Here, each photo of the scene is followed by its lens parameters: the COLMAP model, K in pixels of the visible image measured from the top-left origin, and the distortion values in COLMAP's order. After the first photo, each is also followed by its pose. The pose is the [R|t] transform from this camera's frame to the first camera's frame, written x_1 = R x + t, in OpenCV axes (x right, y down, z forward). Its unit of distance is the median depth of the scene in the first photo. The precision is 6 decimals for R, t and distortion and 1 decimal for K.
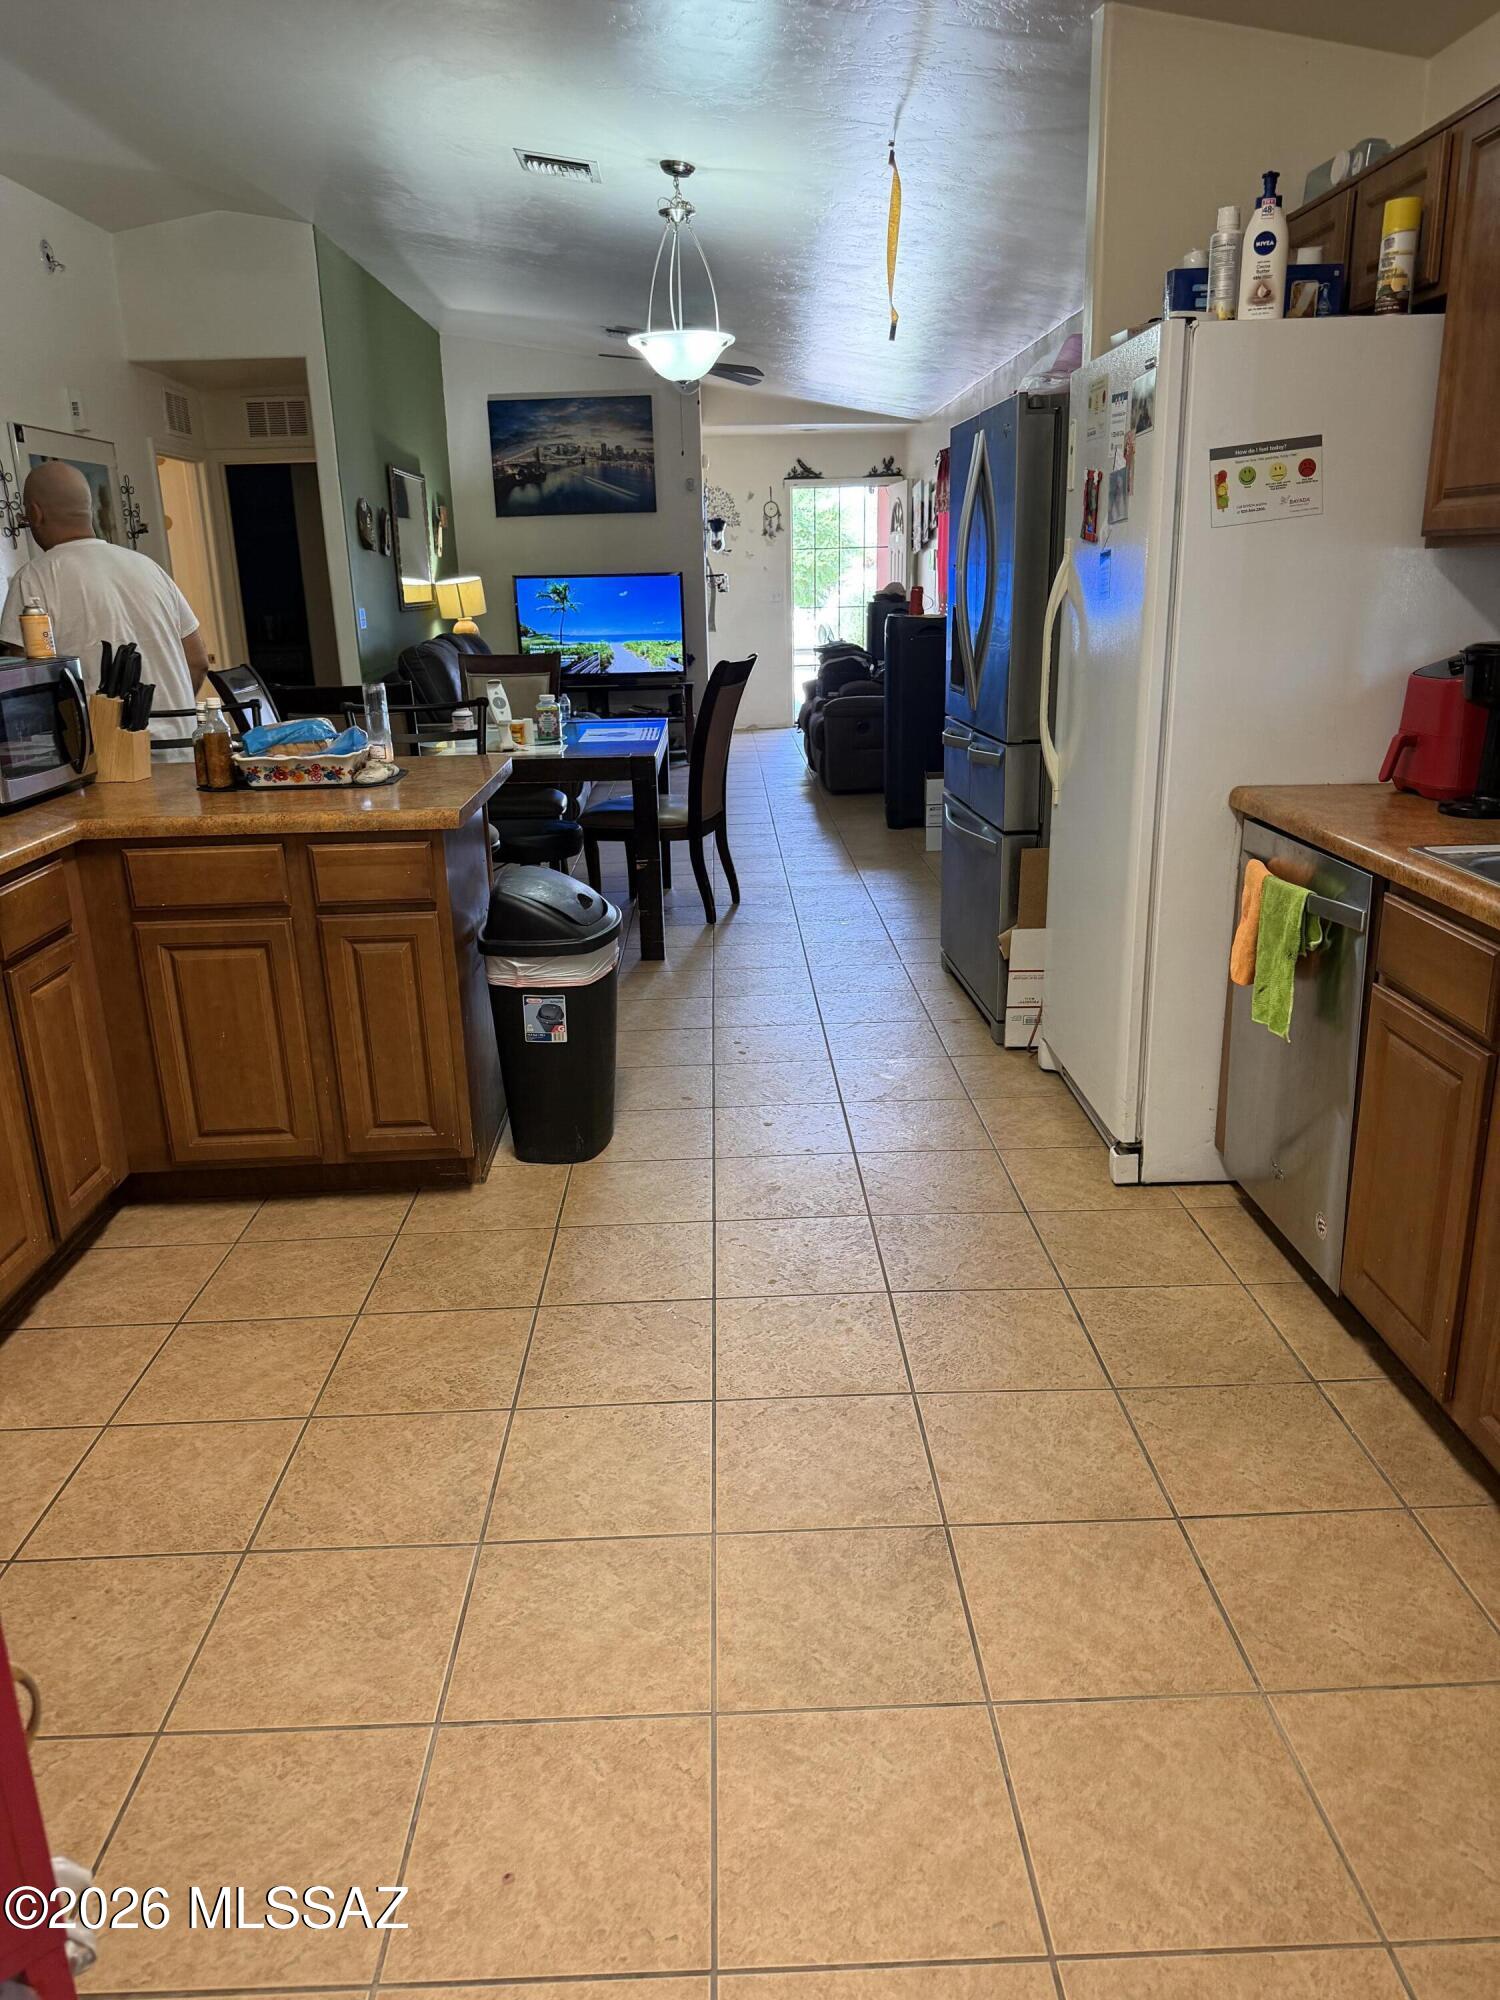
lens RADIAL K [[1422.2, 0, 750.8], [0, 1422.2, 1019.5], [0, 0, 1]] dist [0.168419, -0.341658]
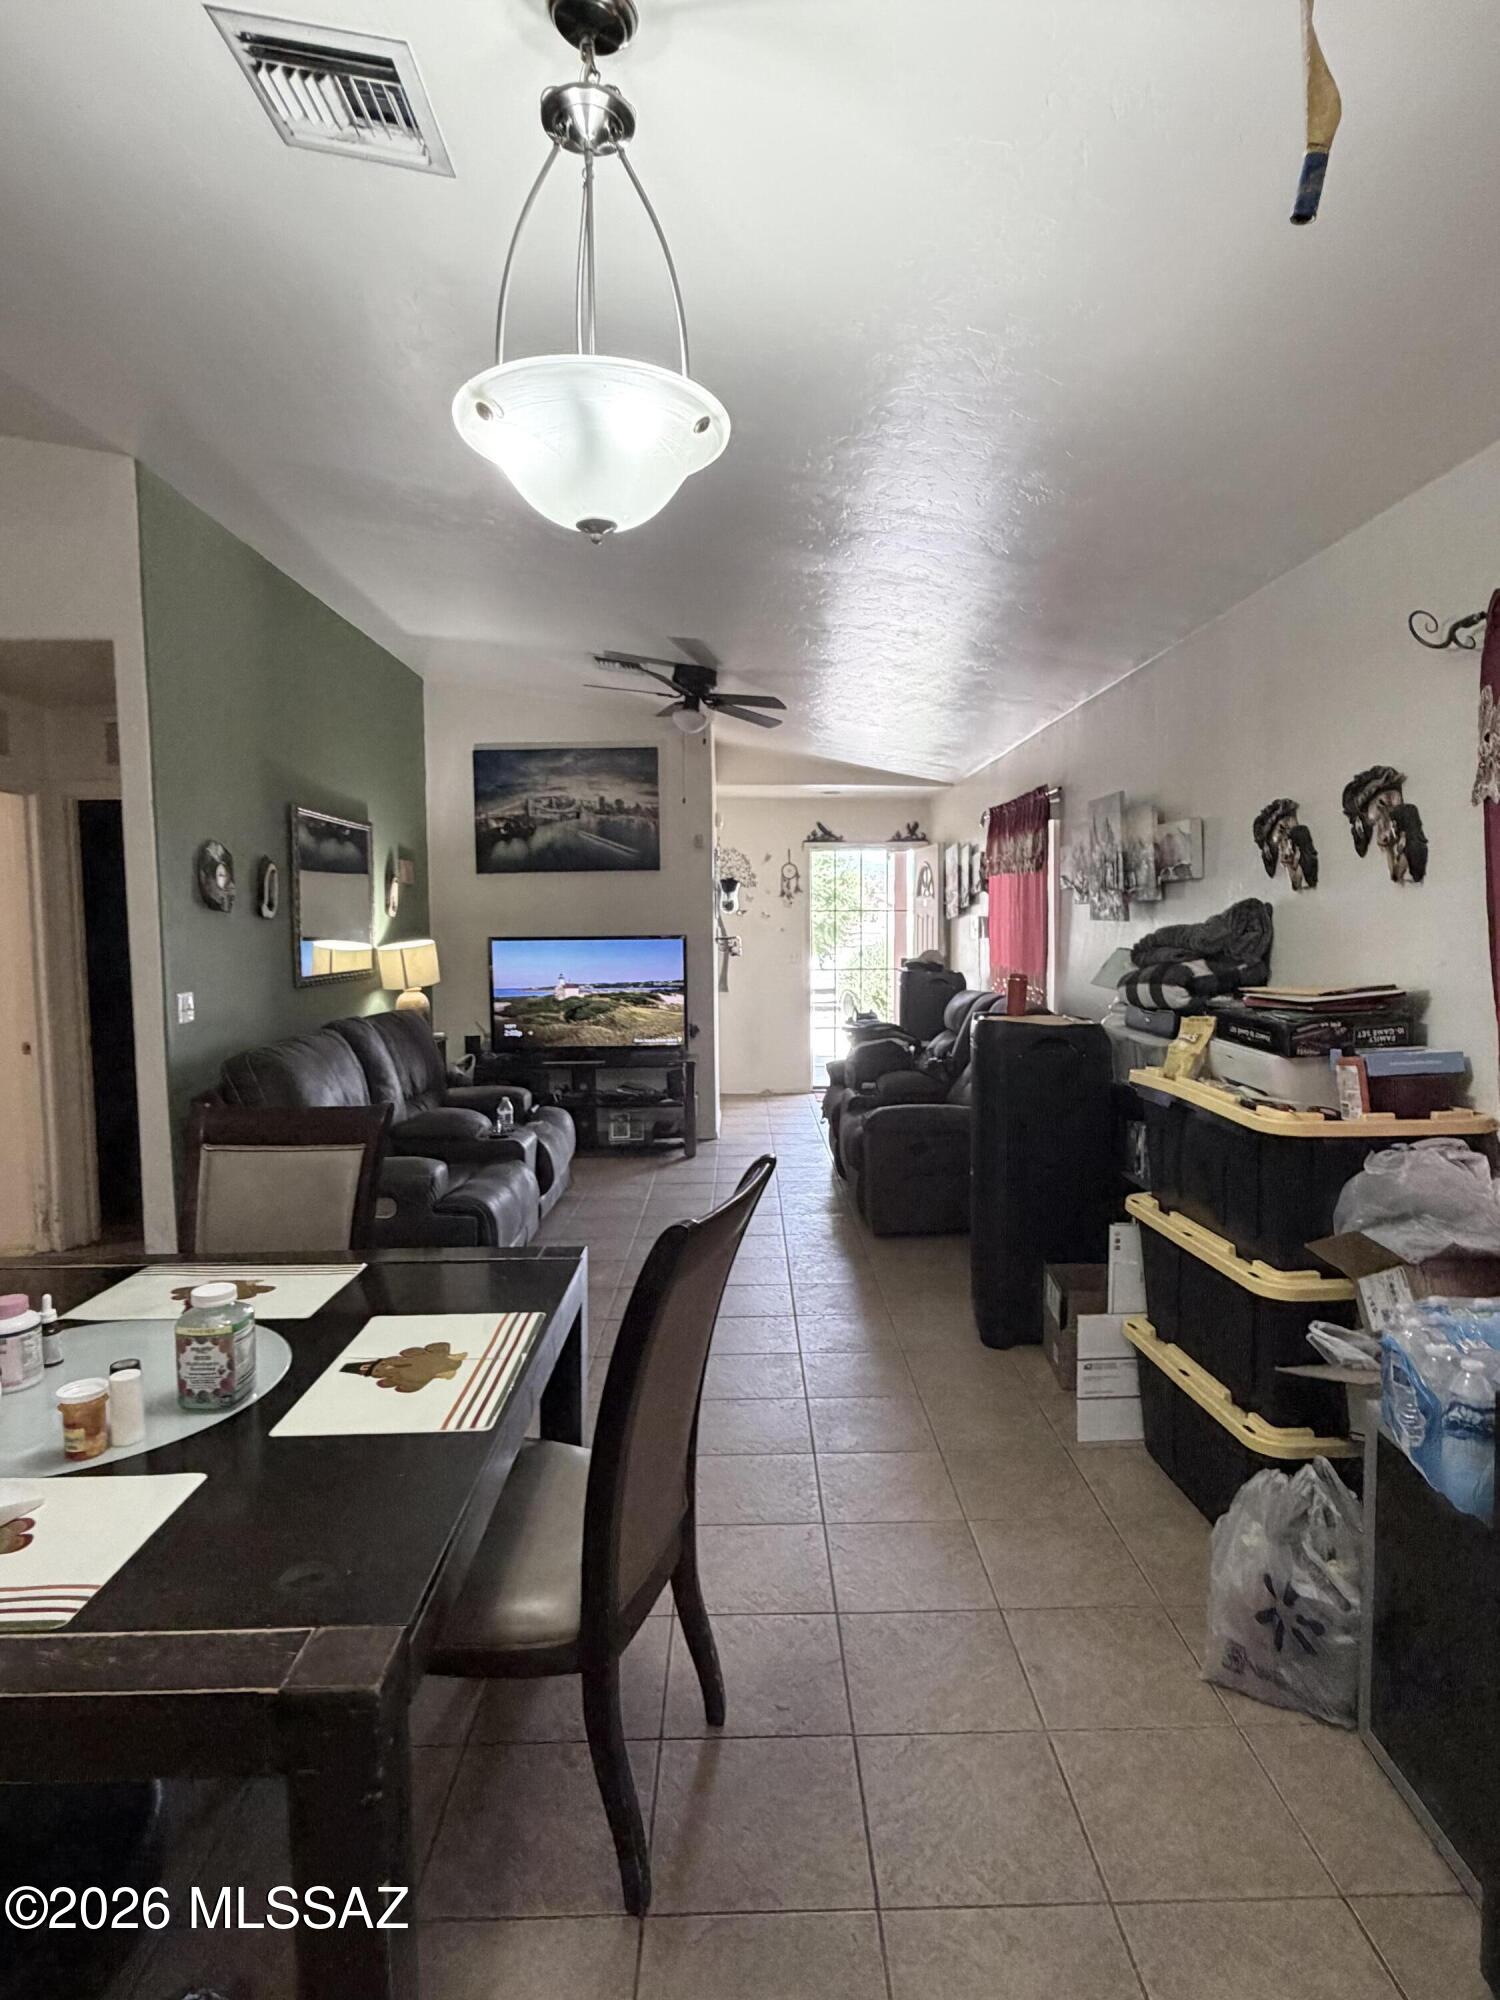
lens RADIAL K [[1076.7, 0, 766.2], [0, 1076.7, 994.8], [0, 0, 1]] dist [0.000847, -0.001585]
pose [[0.999874, 0.015877, -0.000524, 0.001545], [-0.015574, 0.973196, -0.229449, -0.307587], [-0.003133, 0.229428, 0.973321, 0.911206]]
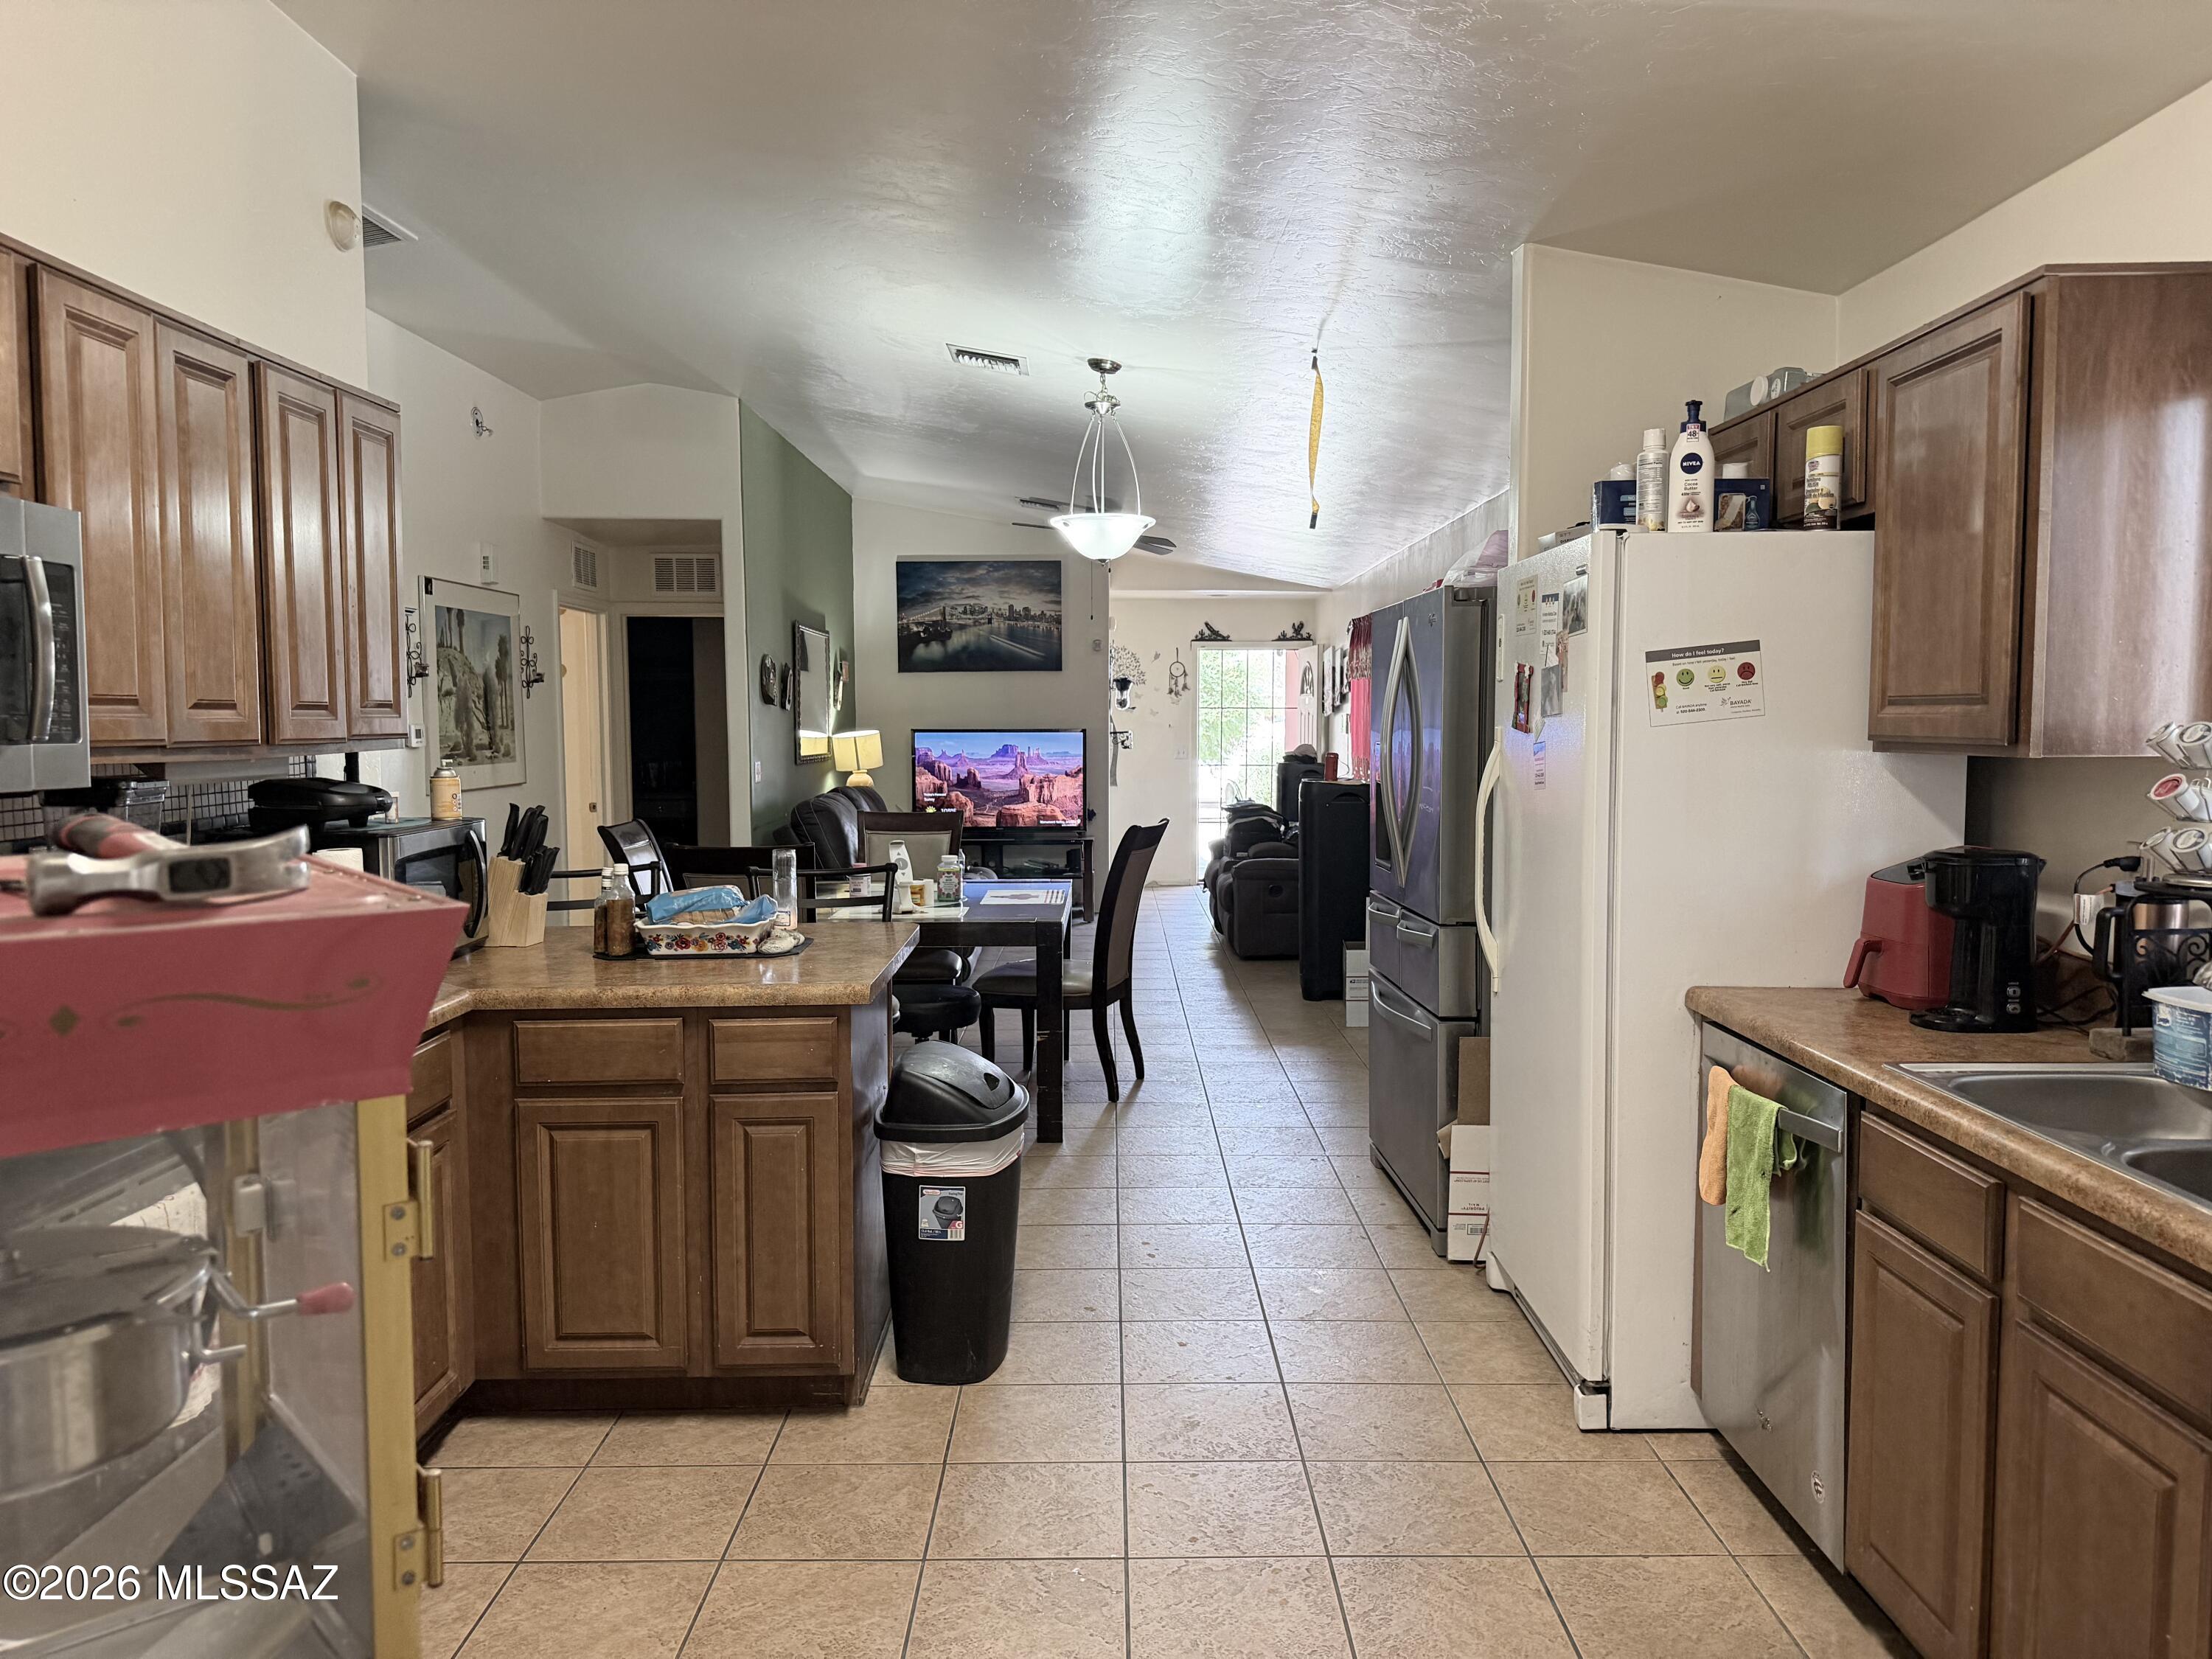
lens RADIAL K [[1573.0, 0, 1112.1], [0, 1573.0, 823.6], [0, 0, 1]] dist [0.168419, -0.341658]
pose [[0.999498, 0.024324, -0.020280, -0.016692], [-0.028376, 0.972194, -0.232452, -0.007307], [0.014061, 0.232911, 0.972396, -0.032543]]
